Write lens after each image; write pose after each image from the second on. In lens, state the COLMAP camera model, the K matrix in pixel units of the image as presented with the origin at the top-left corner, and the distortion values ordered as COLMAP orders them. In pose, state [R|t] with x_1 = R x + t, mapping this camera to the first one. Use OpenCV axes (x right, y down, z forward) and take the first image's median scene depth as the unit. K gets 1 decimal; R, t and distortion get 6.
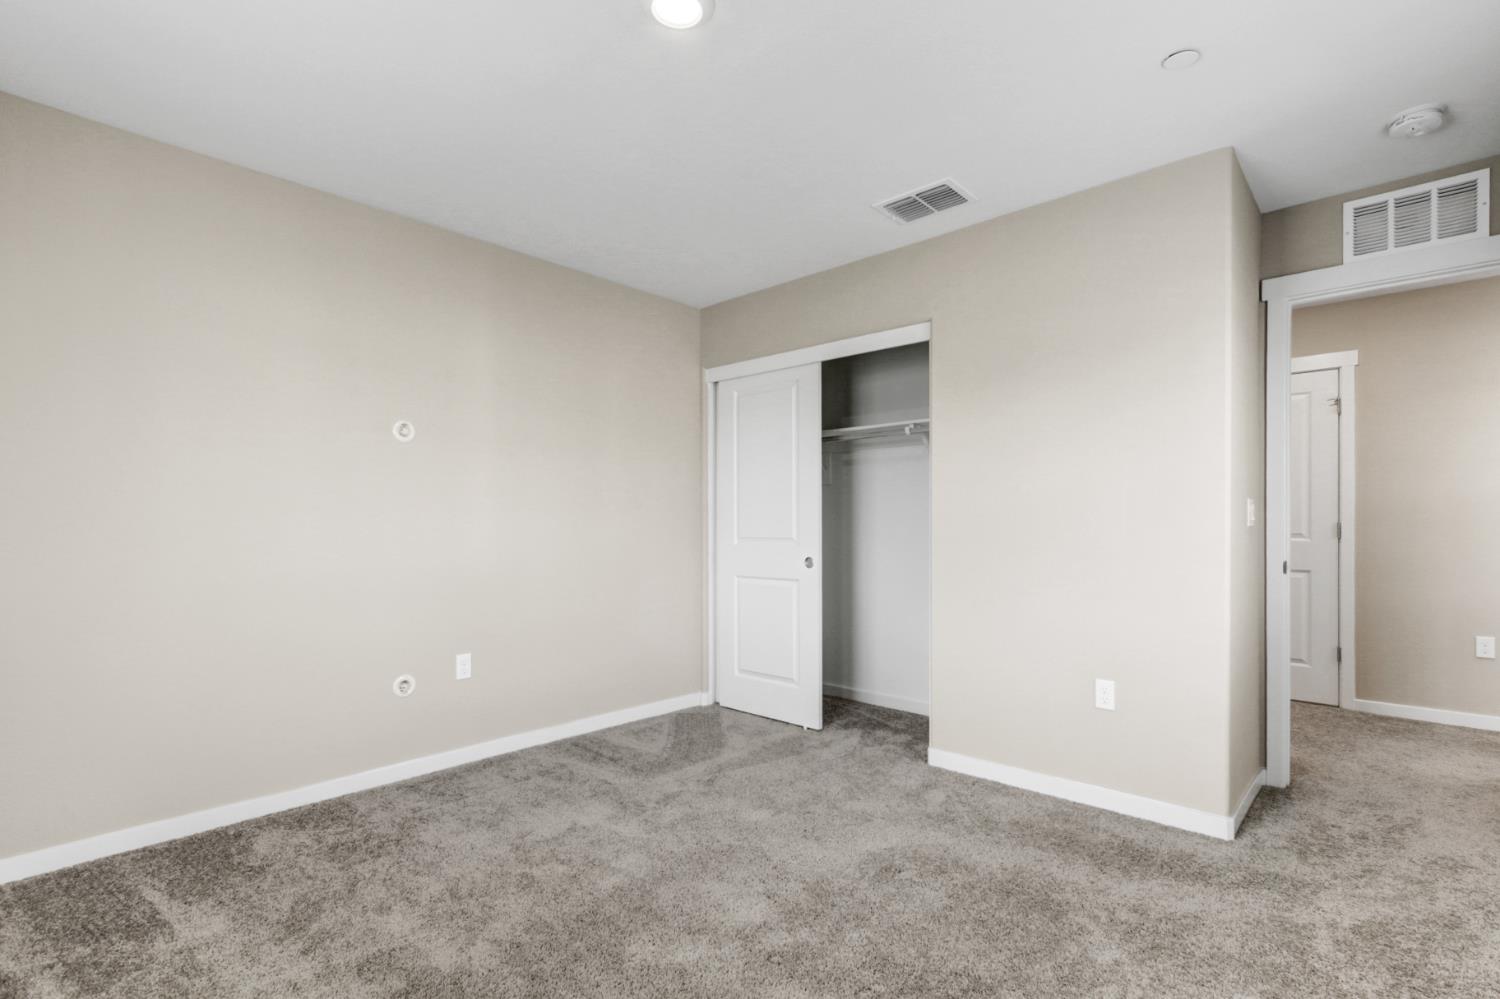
lens RADIAL K [[718.4, 0, 743.2], [0, 718.4, 505.3], [0, 0, 1]] dist [0.013994, 0.003418]
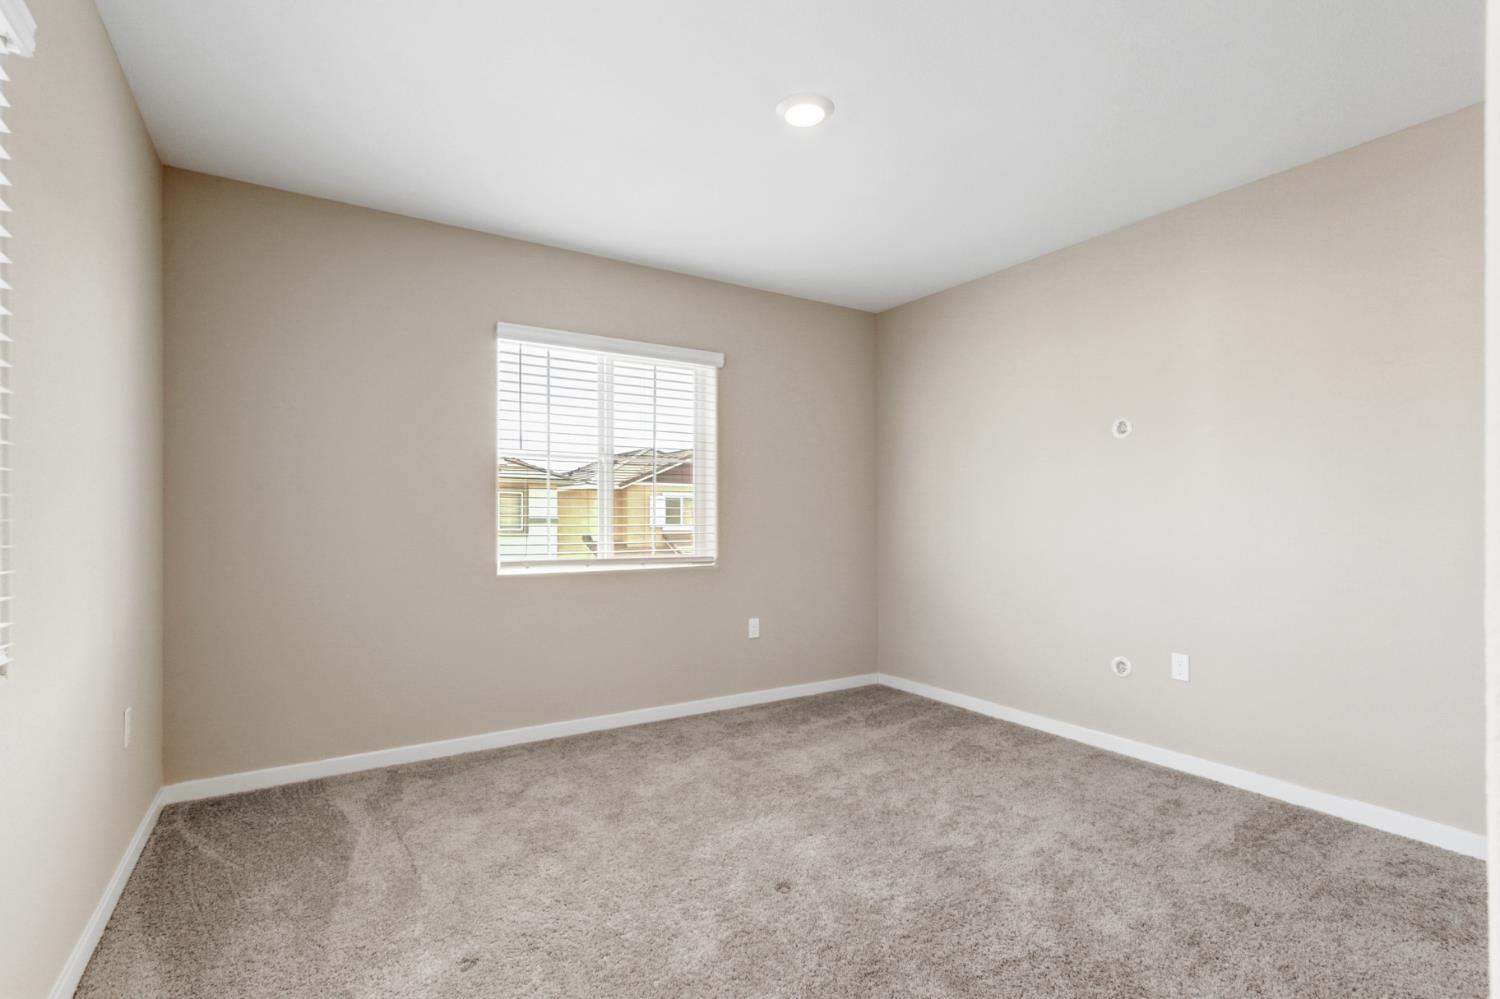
lens RADIAL K [[718.4, 0, 767.0], [0, 718.4, 508.3], [0, 0, 1]] dist [0.013994, 0.003418]
pose [[-0.251815, -0.014359, -0.967669, 0.709310], [0.024667, 0.999470, -0.021250, 0.024484], [0.967461, -0.029221, -0.251328, 0.770538]]
